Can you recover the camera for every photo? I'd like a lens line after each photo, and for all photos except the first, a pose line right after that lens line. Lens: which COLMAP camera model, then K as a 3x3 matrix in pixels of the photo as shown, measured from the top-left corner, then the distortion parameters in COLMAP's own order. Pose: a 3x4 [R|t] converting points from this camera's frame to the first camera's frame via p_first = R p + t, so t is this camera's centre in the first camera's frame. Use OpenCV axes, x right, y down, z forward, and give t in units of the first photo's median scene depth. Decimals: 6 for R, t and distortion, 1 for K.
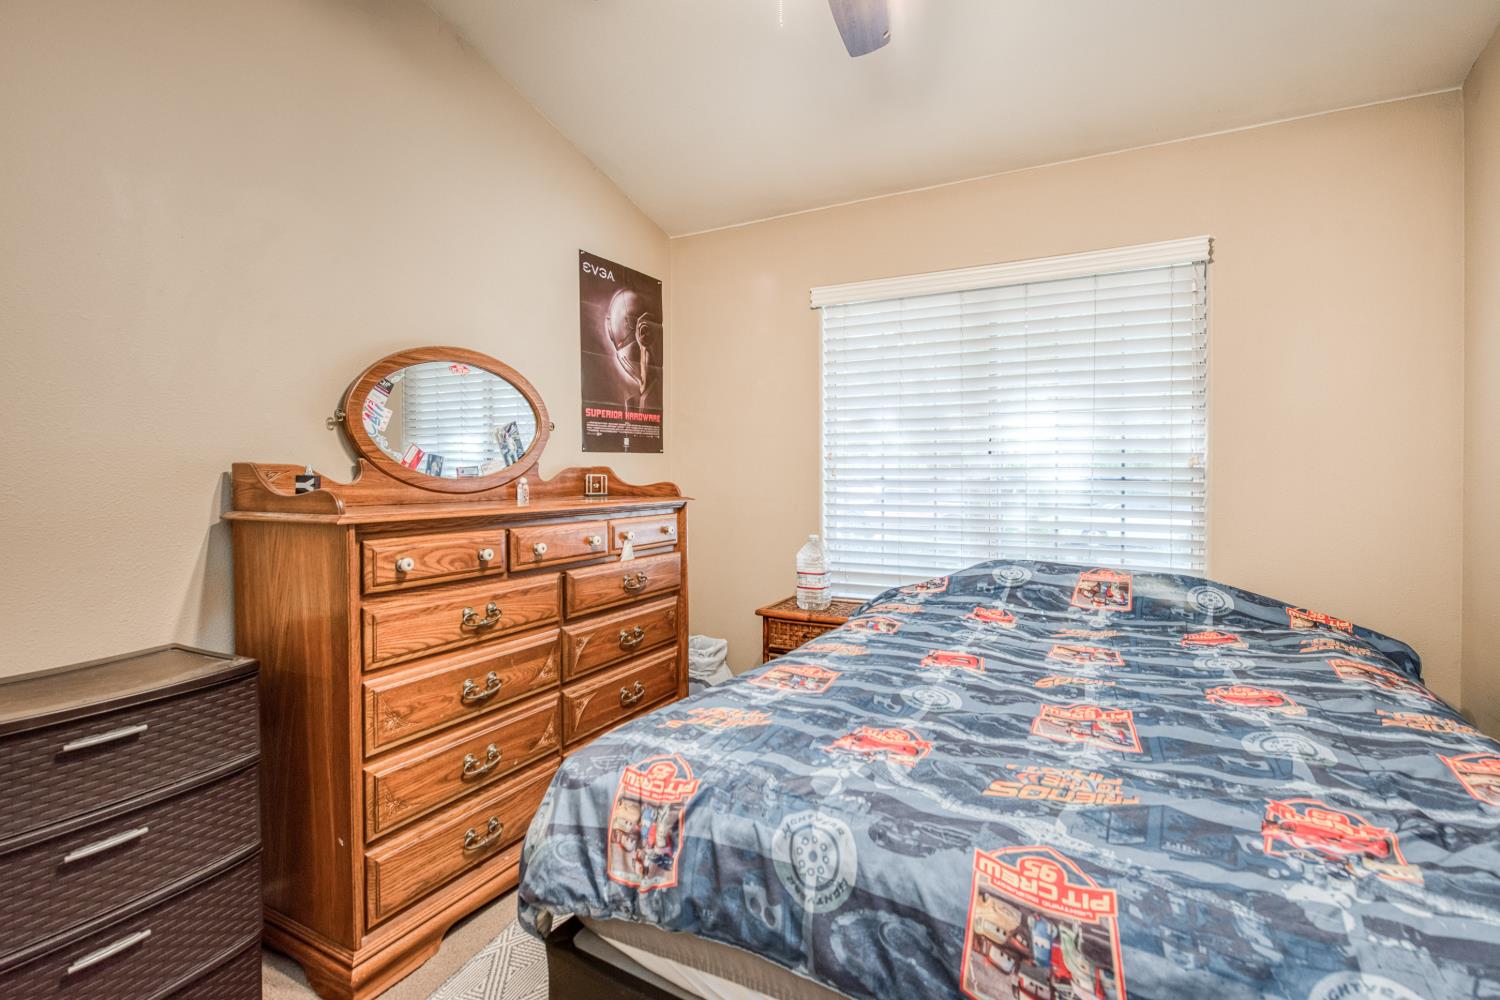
lens RADIAL K [[673.6, 0, 754.2], [0, 673.6, 477.0], [0, 0, 1]] dist [0.000353, 0.000029]
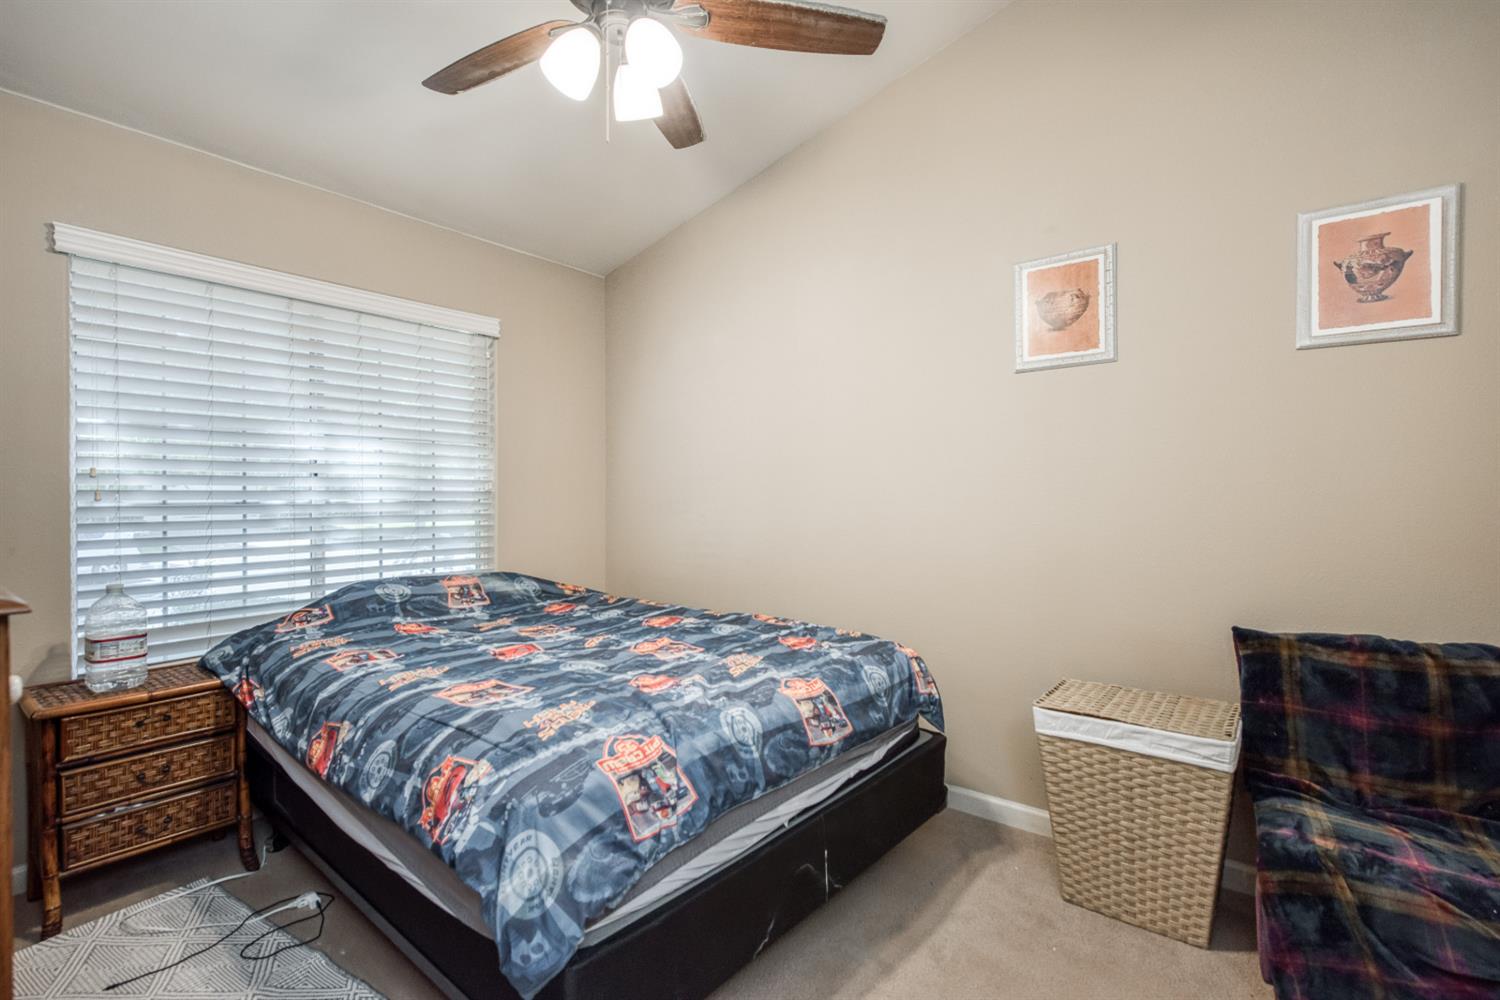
lens RADIAL K [[674.0, 0, 750.0], [0, 674.0, 500.0], [0, 0, 1]] dist [0.000651, 0.000043]
pose [[0.201445, -0.008956, 0.979459, -0.978204], [0.007537, 0.999943, 0.007593, -0.006234], [-0.979471, 0.005853, 0.201501, 0.422194]]
